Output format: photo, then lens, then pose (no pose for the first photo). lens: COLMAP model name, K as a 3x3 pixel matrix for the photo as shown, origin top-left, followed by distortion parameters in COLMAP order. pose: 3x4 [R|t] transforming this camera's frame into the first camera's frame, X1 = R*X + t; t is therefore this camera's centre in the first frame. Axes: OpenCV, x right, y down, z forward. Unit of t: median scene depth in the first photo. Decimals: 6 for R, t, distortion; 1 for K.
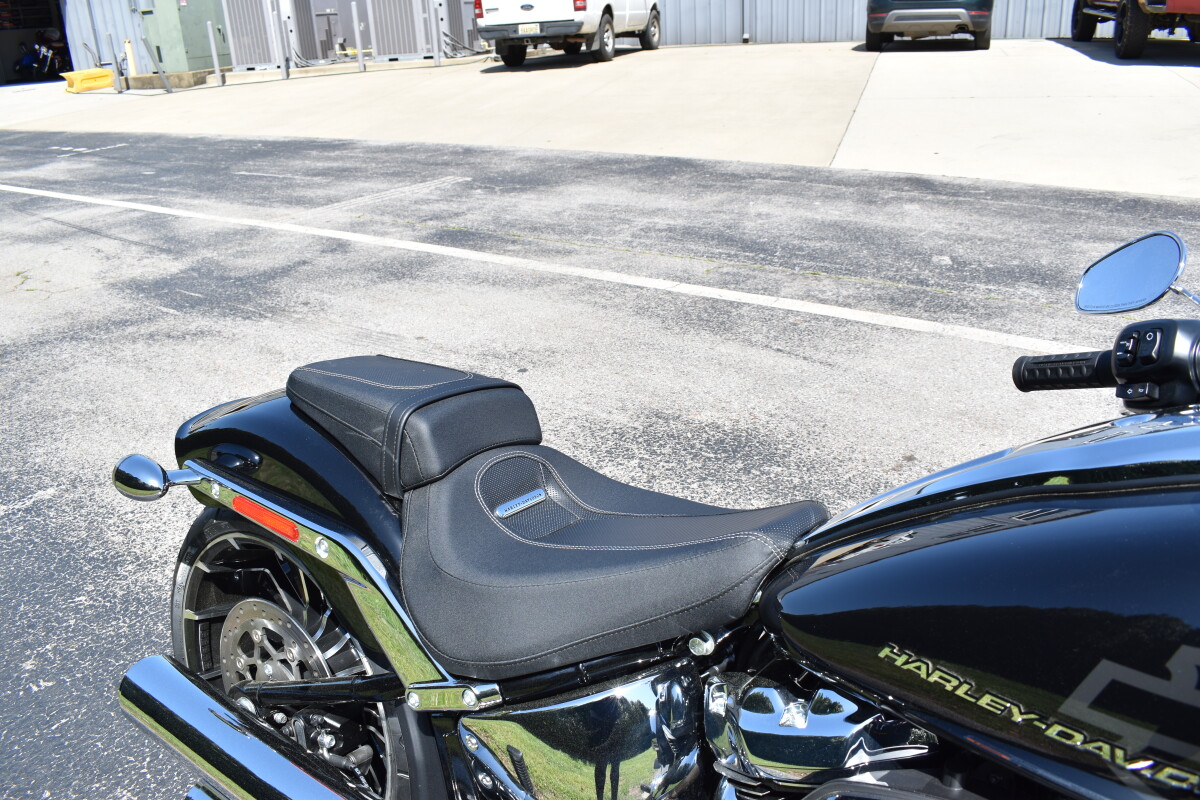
lens RADIAL K [[964.3, 0, 600.0], [0, 964.3, 400.0], [0, 0, 1]] dist [-0.099623, 0.017084]
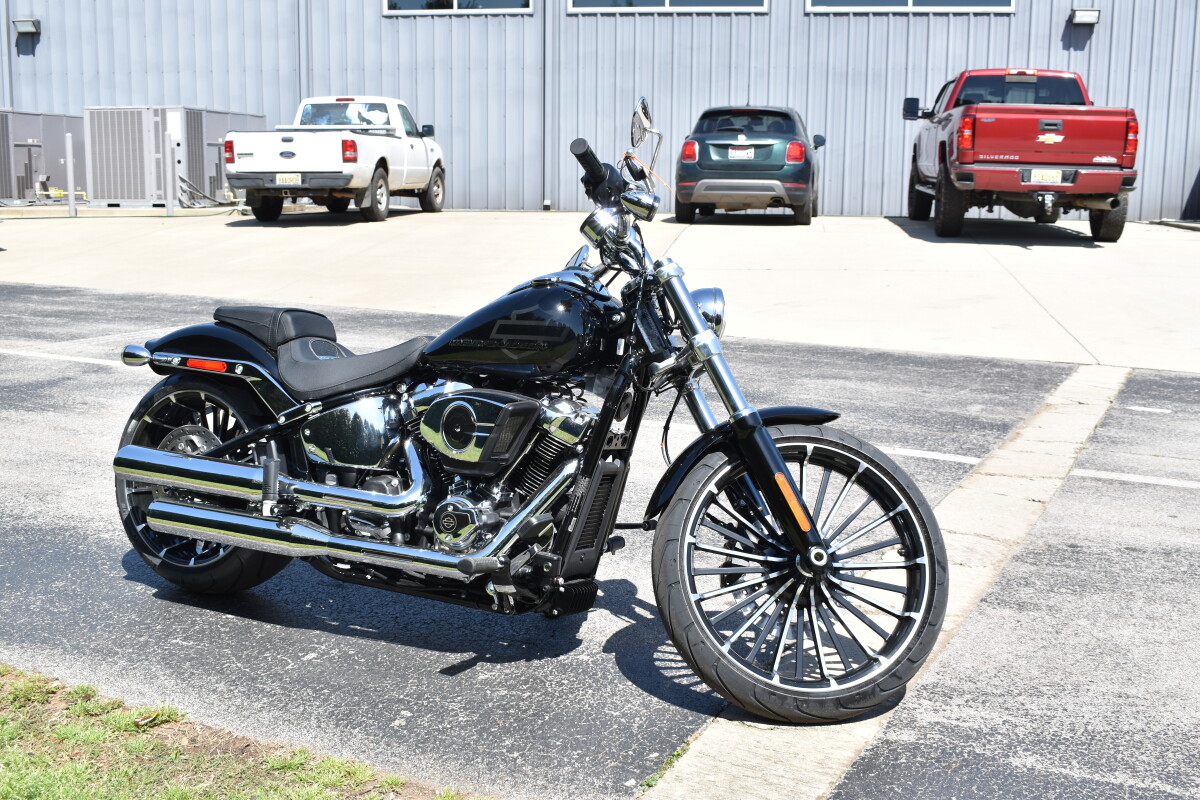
lens RADIAL K [[1293.9, 0, 600.0], [0, 1293.9, 384.8], [0, 0, 1]] dist [-0.045594, -0.002132]
pose [[0.983498, 0.031782, 0.178108, 0.000531], [0.008969, 0.974675, -0.223448, 0.048422], [-0.180699, 0.221358, 0.958305, -0.114463]]
